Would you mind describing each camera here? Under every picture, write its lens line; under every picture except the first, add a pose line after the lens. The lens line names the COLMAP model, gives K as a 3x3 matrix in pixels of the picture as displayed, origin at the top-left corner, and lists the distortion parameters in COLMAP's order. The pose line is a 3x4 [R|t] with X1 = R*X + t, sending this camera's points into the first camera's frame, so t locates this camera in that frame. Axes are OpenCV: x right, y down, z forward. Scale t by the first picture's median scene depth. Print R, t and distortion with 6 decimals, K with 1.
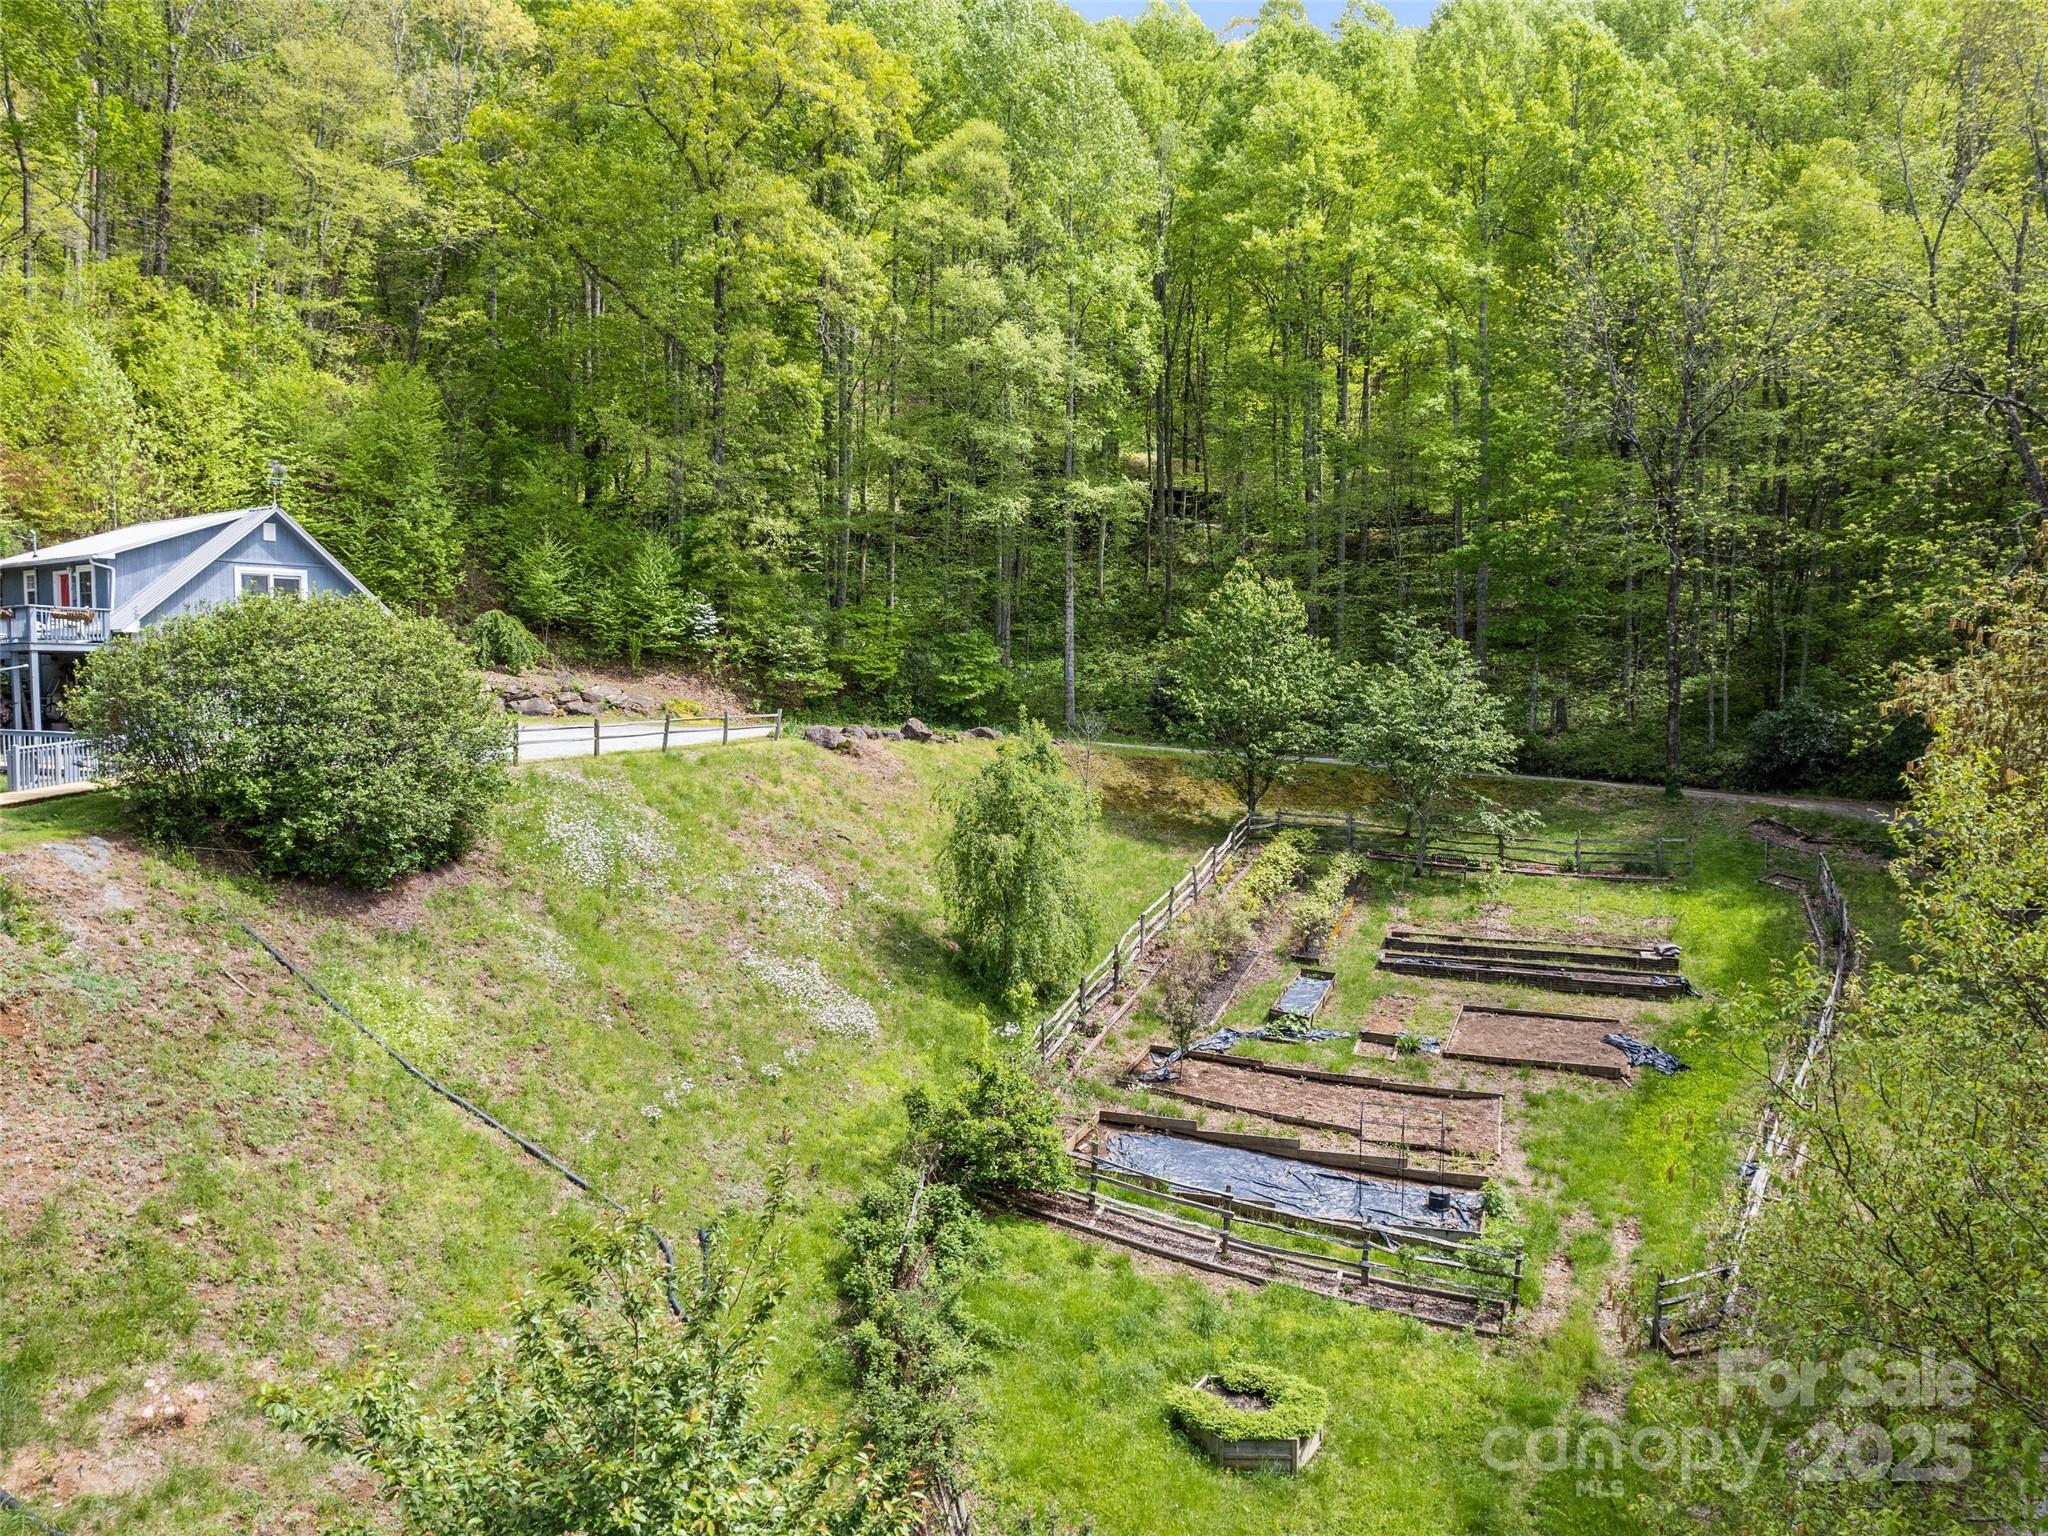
lens RADIAL K [[1489.4, 0, 1029.8], [0, 1489.4, 771.6], [0, 0, 1]] dist [-0.060443, 0.038515]
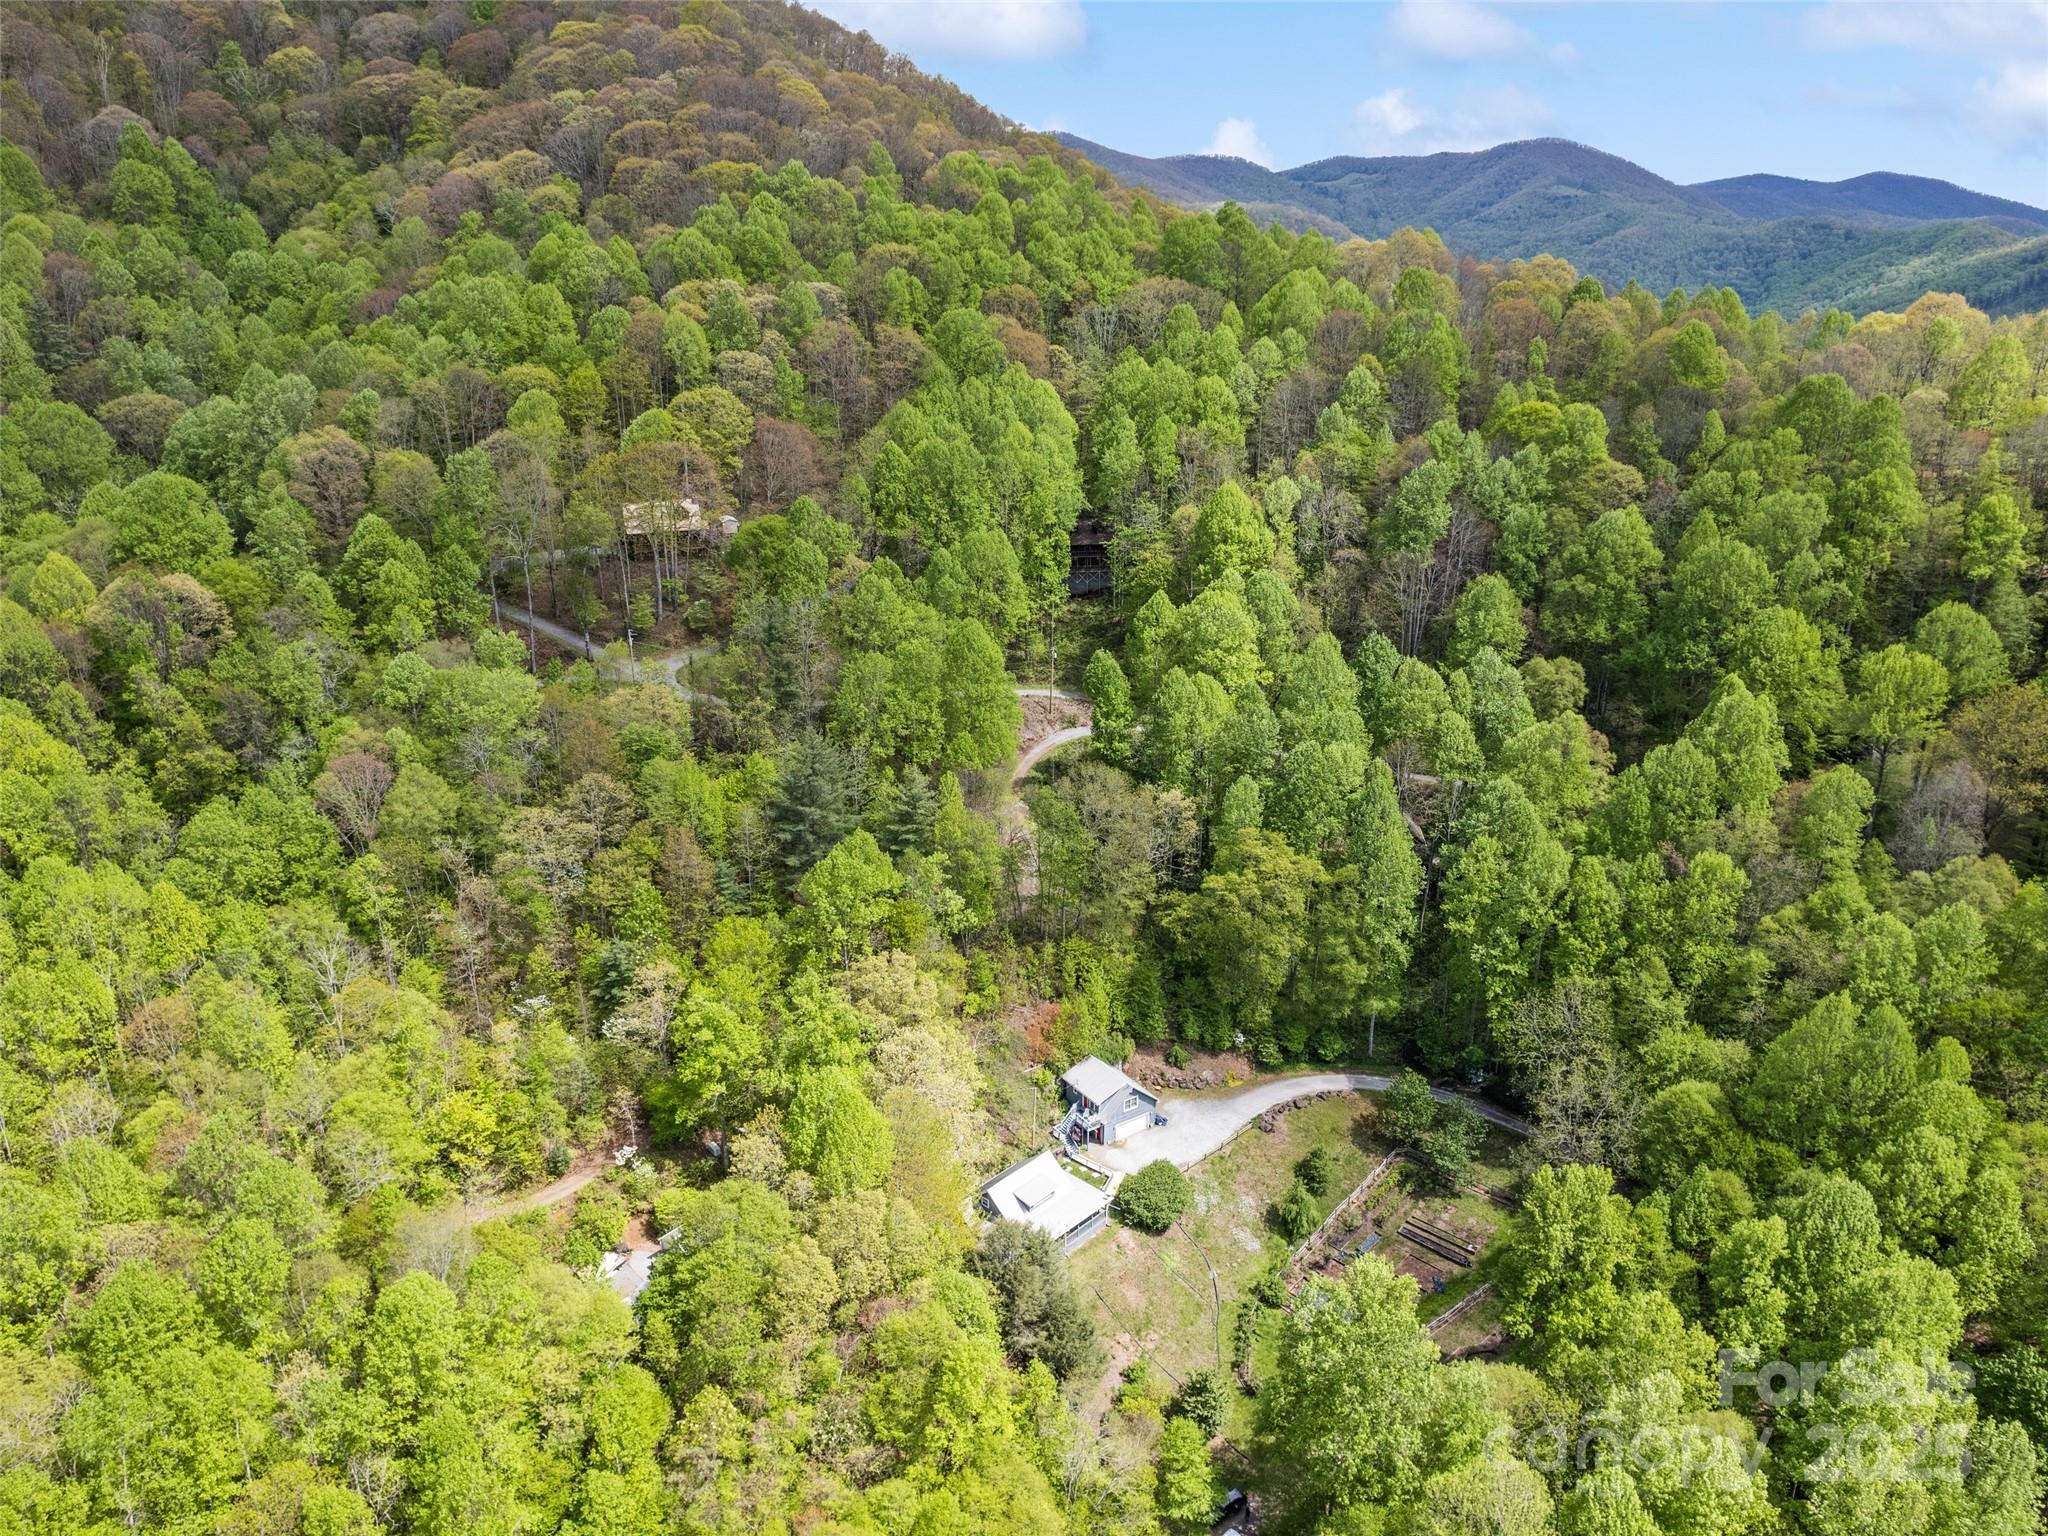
lens RADIAL K [[1489.4, 0, 1021.5], [0, 1489.4, 773.2], [0, 0, 1]] dist [-0.060443, 0.038515]
pose [[0.924923, 0.133996, -0.355757, 0.627181], [-0.021979, 0.953104, 0.301845, -2.503697], [0.379519, -0.271364, 0.884492, -2.847690]]
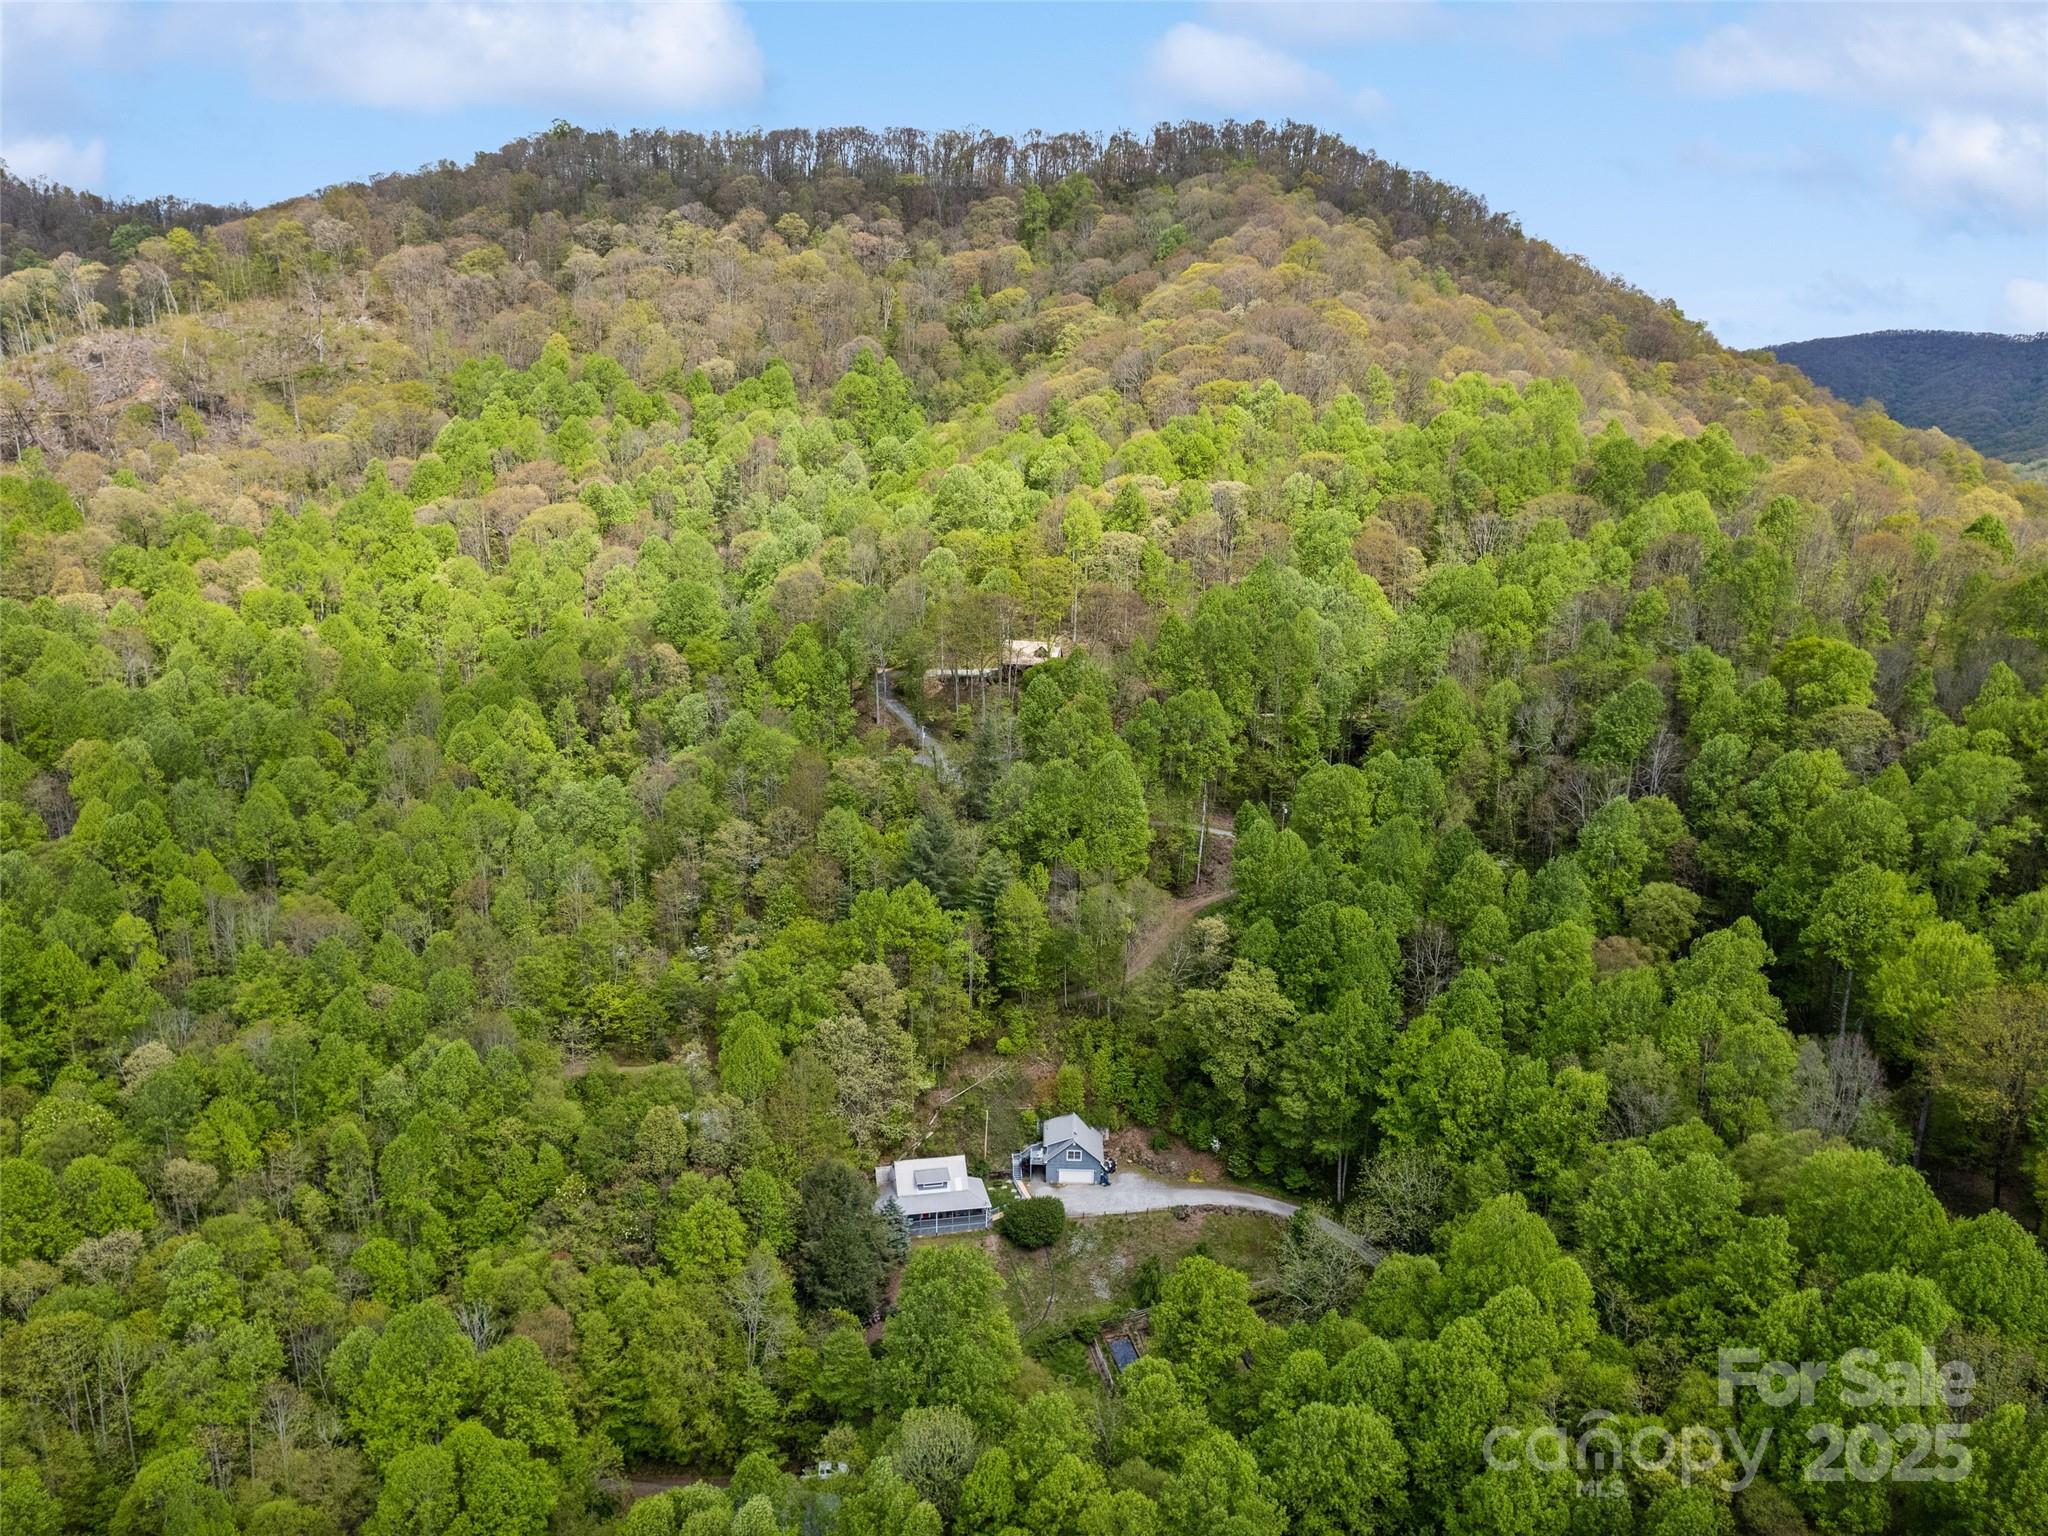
lens RADIAL K [[1489.4, 0, 1034.8], [0, 1489.4, 768.0], [0, 0, 1]] dist [-0.060443, 0.038515]
pose [[0.545049, 0.209706, -0.811754, 3.536505], [-0.068400, 0.976108, 0.206238, -2.669551], [0.835609, -0.056886, 0.546371, -1.962240]]
